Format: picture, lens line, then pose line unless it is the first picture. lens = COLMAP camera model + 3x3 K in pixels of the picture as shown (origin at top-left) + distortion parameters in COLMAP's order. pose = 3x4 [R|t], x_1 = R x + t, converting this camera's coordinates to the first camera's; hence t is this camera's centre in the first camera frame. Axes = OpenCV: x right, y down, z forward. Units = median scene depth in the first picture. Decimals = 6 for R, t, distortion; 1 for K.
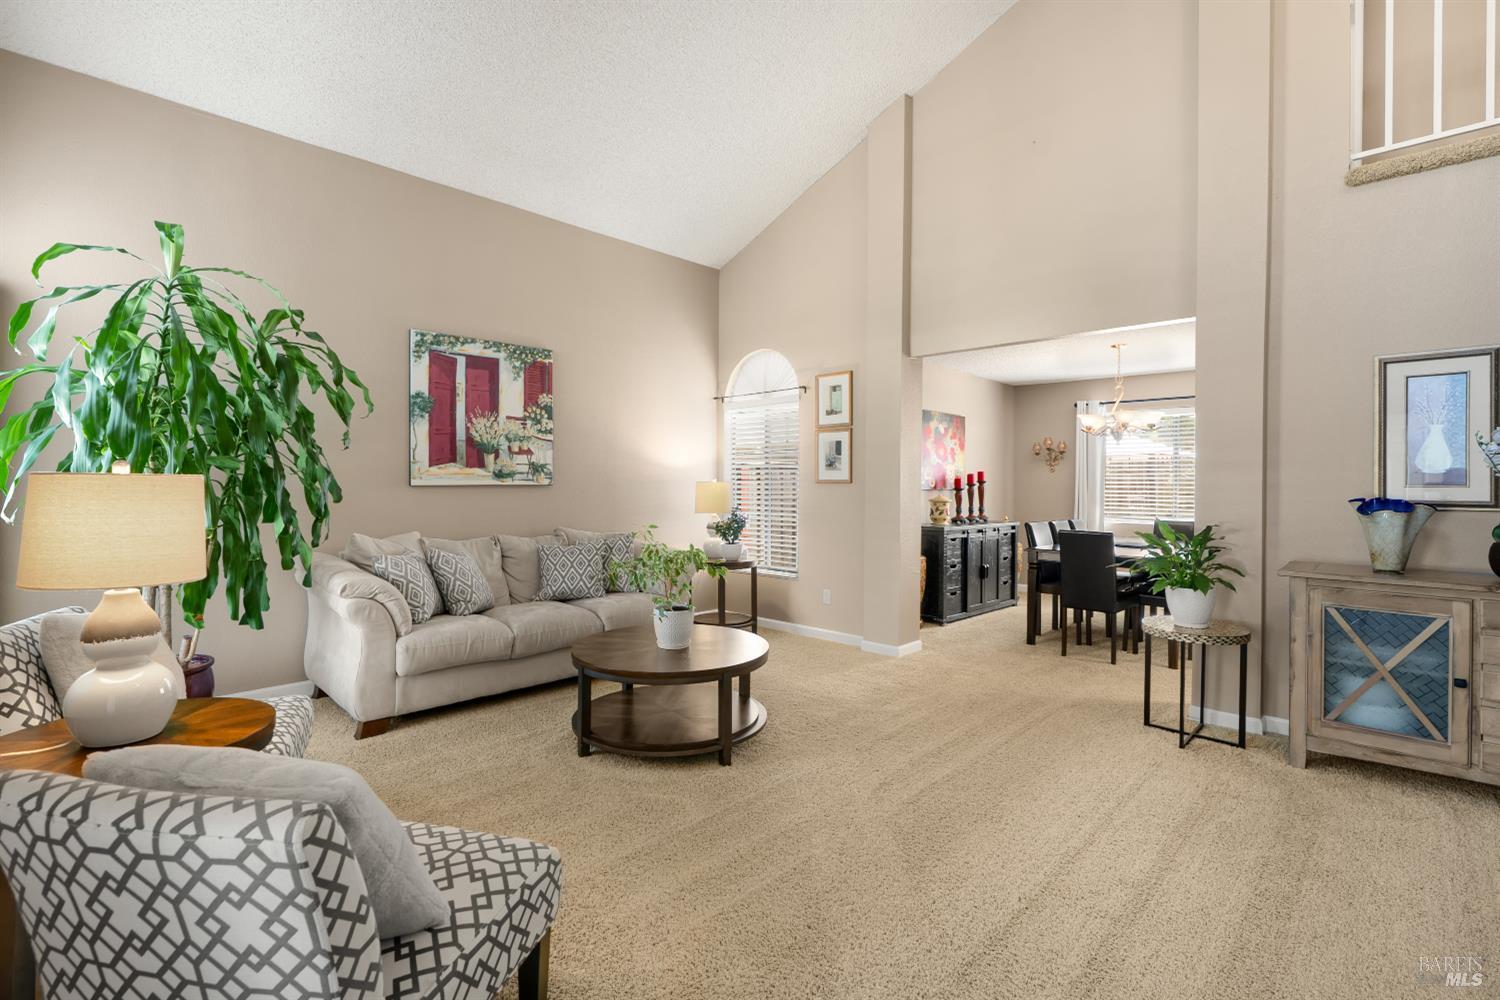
lens RADIAL K [[681.1, 0, 758.0], [0, 681.1, 484.9], [0, 0, 1]] dist [-0.001585, 0.000852]
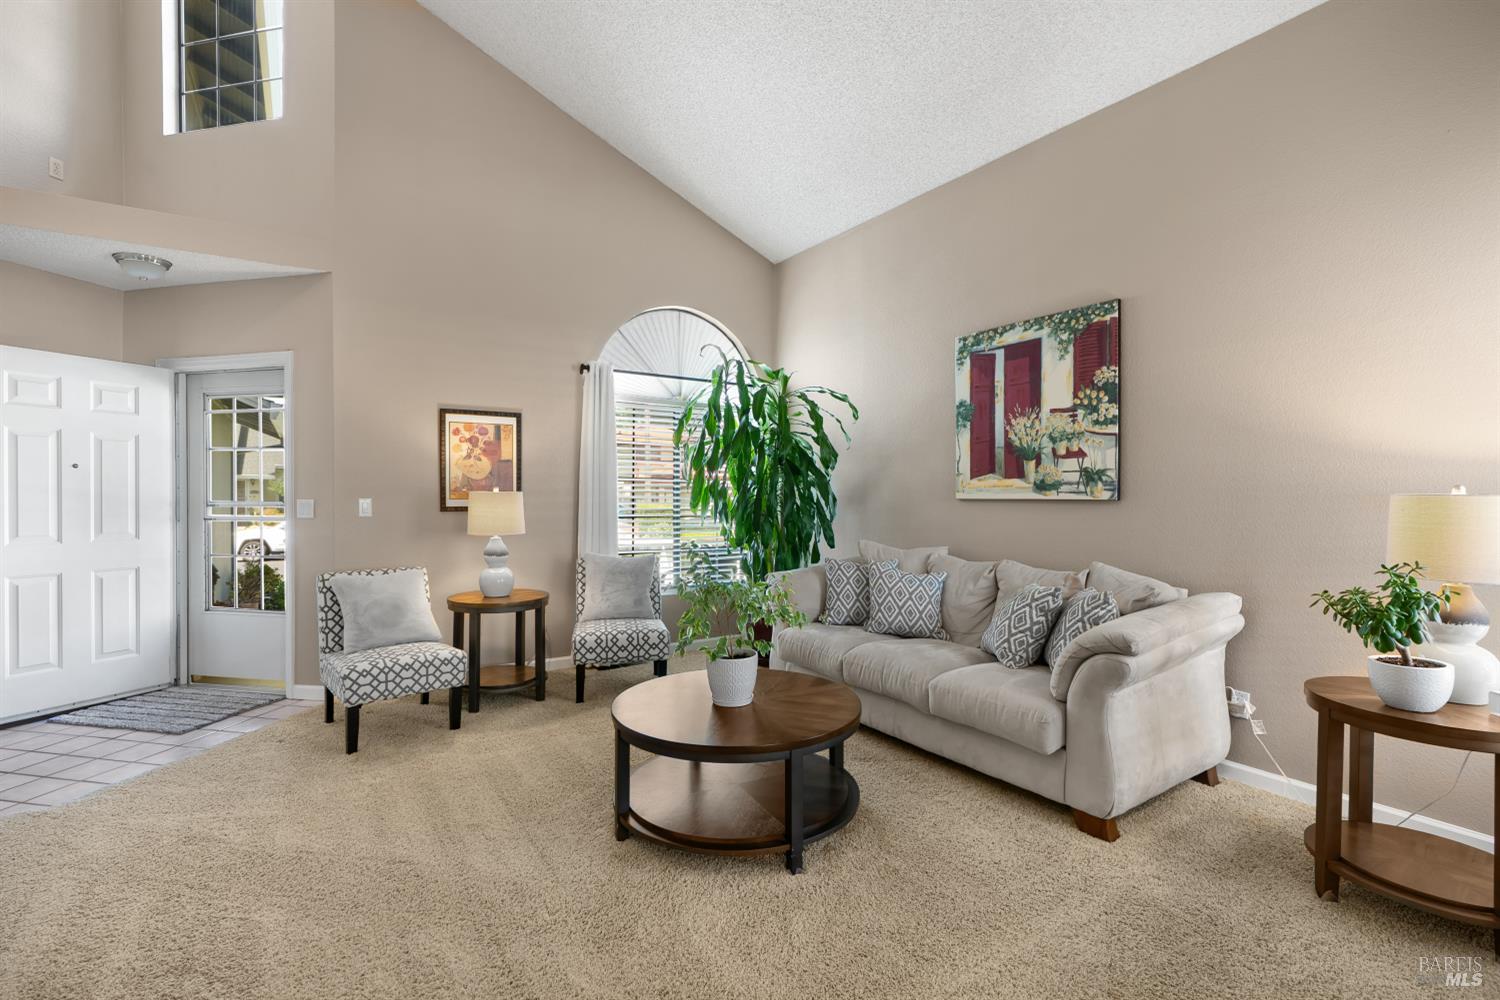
lens RADIAL K [[681.1, 0, 743.9], [0, 681.1, 493.6], [0, 0, 1]] dist [-0.001585, 0.000852]
pose [[-0.215398, -0.005186, -0.976513, 0.450270], [-0.007234, 0.999967, -0.003715, -0.001202], [0.976500, 0.006264, -0.215428, 0.828211]]
